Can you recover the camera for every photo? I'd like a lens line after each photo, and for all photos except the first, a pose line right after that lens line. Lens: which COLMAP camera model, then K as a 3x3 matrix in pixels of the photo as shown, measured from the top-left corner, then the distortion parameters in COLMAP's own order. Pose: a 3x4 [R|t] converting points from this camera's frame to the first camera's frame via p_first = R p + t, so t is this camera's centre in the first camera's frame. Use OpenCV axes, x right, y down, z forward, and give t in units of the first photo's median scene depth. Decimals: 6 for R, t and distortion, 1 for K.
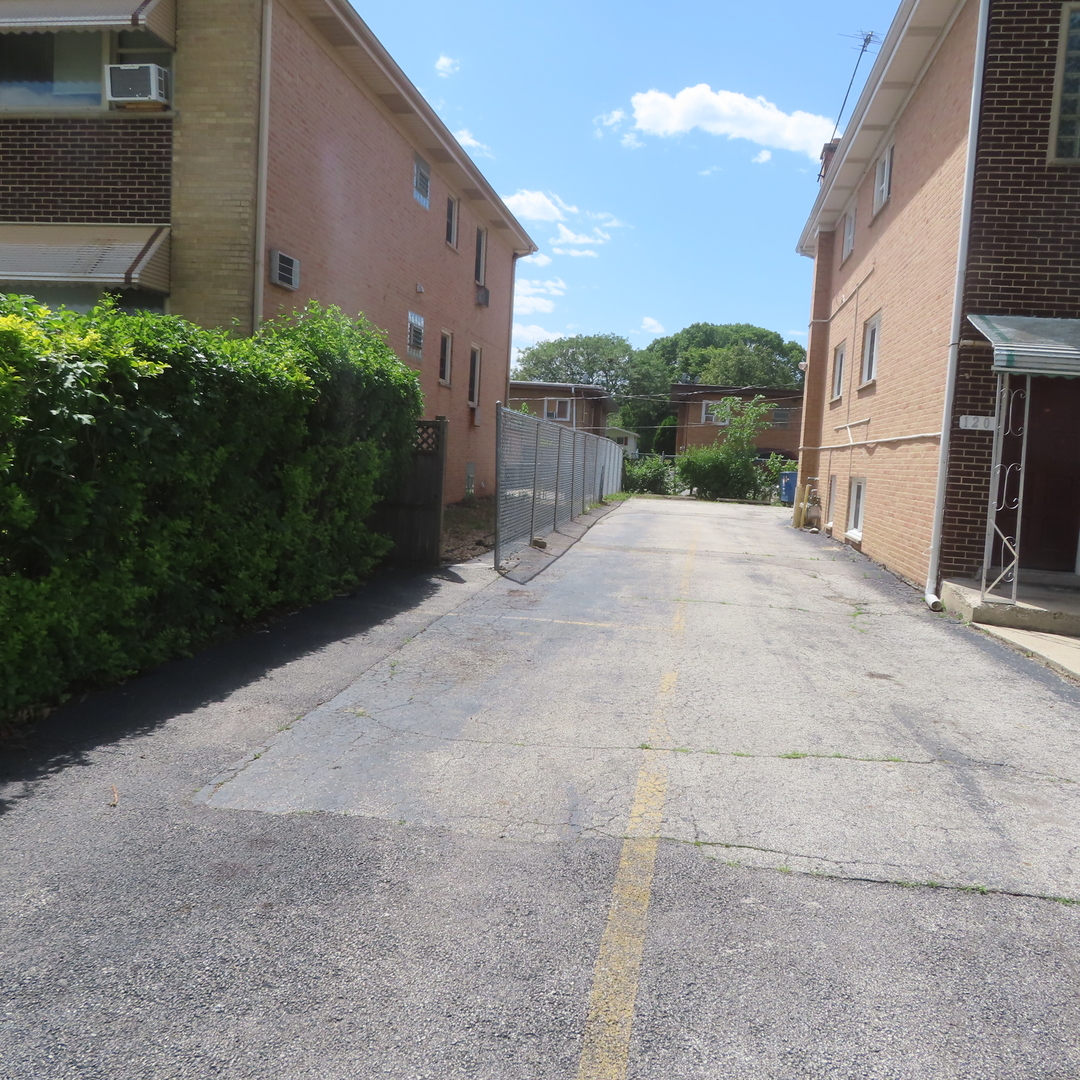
lens RADIAL K [[1036.1, 0, 542.3], [0, 1036.1, 538.3], [0, 0, 1]] dist [0.009011, 0.000000]
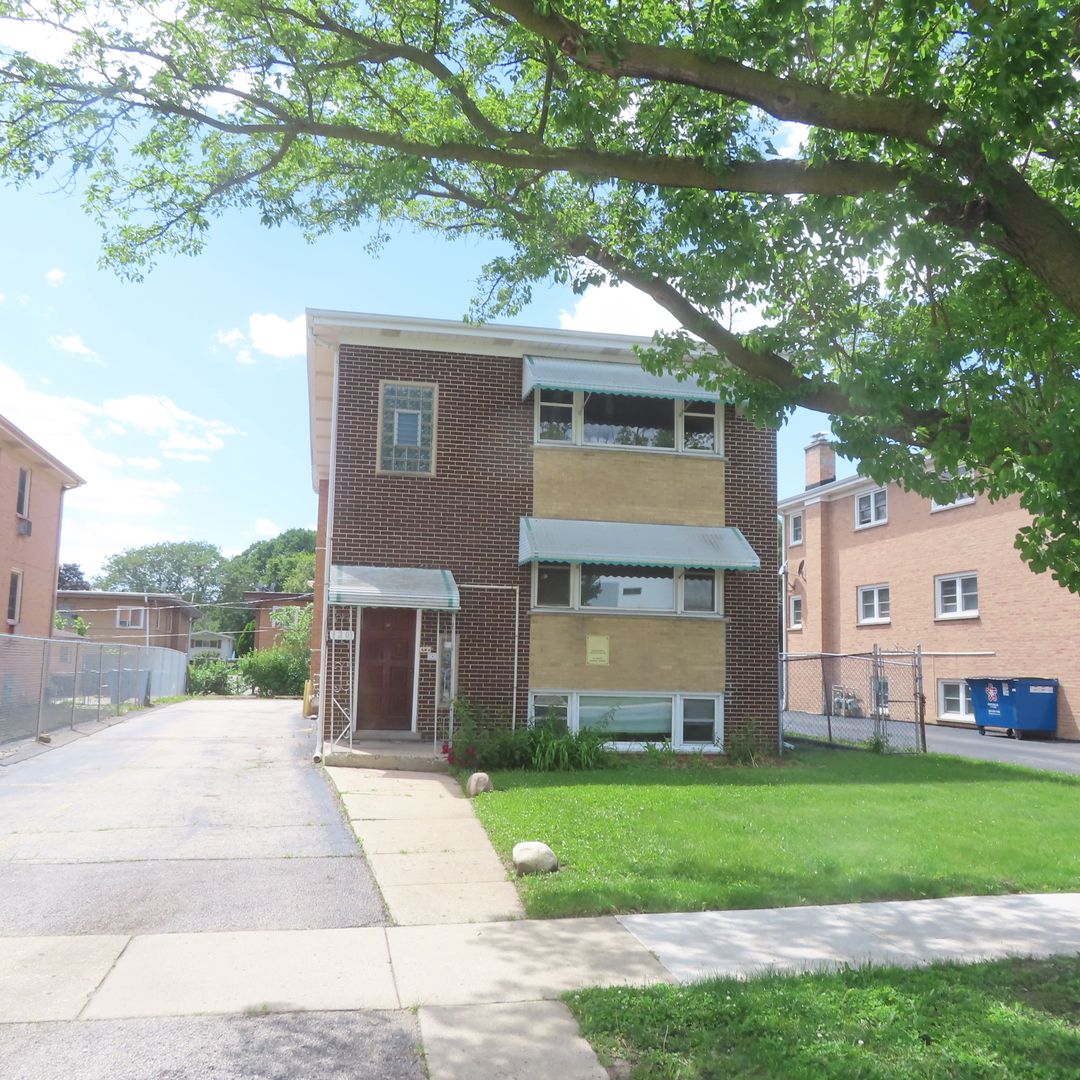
lens RADIAL K [[1036.1, 0, 539.6], [0, 1036.1, 539.2], [0, 0, 1]] dist [0.009011, 0.000000]
pose [[0.935773, 0.000509, 0.352603, 0.154612], [0.065825, 0.982167, -0.176111, 0.038202], [-0.346405, 0.188010, 0.919052, -0.531579]]
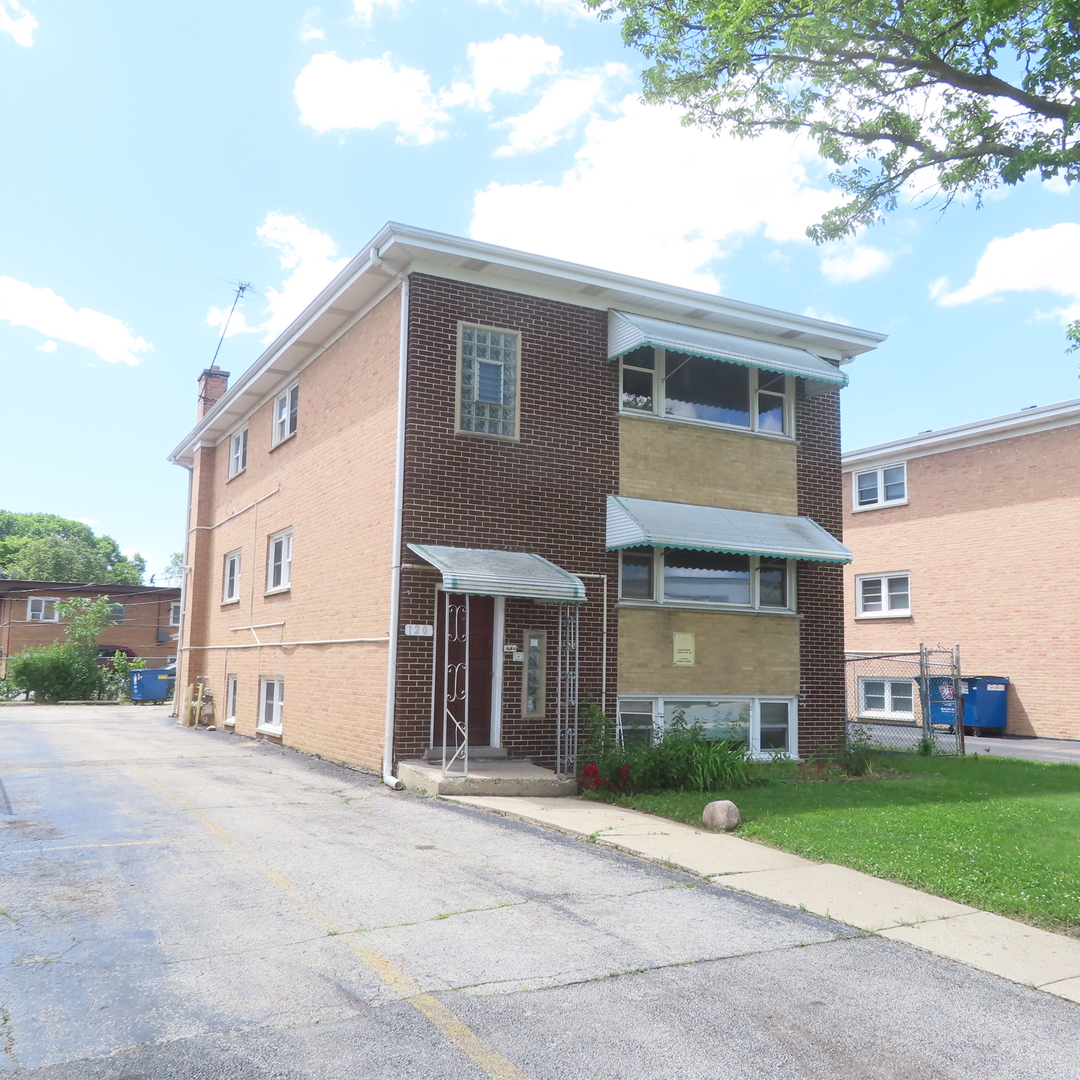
lens RADIAL K [[1036.1, 0, 535.3], [0, 1036.1, 537.1], [0, 0, 1]] dist [0.009011, 0.000000]
pose [[0.792556, 0.028899, 0.609114, -0.226770], [0.081541, 0.984883, -0.152826, -0.020792], [-0.604323, 0.170791, 0.778219, -0.061944]]
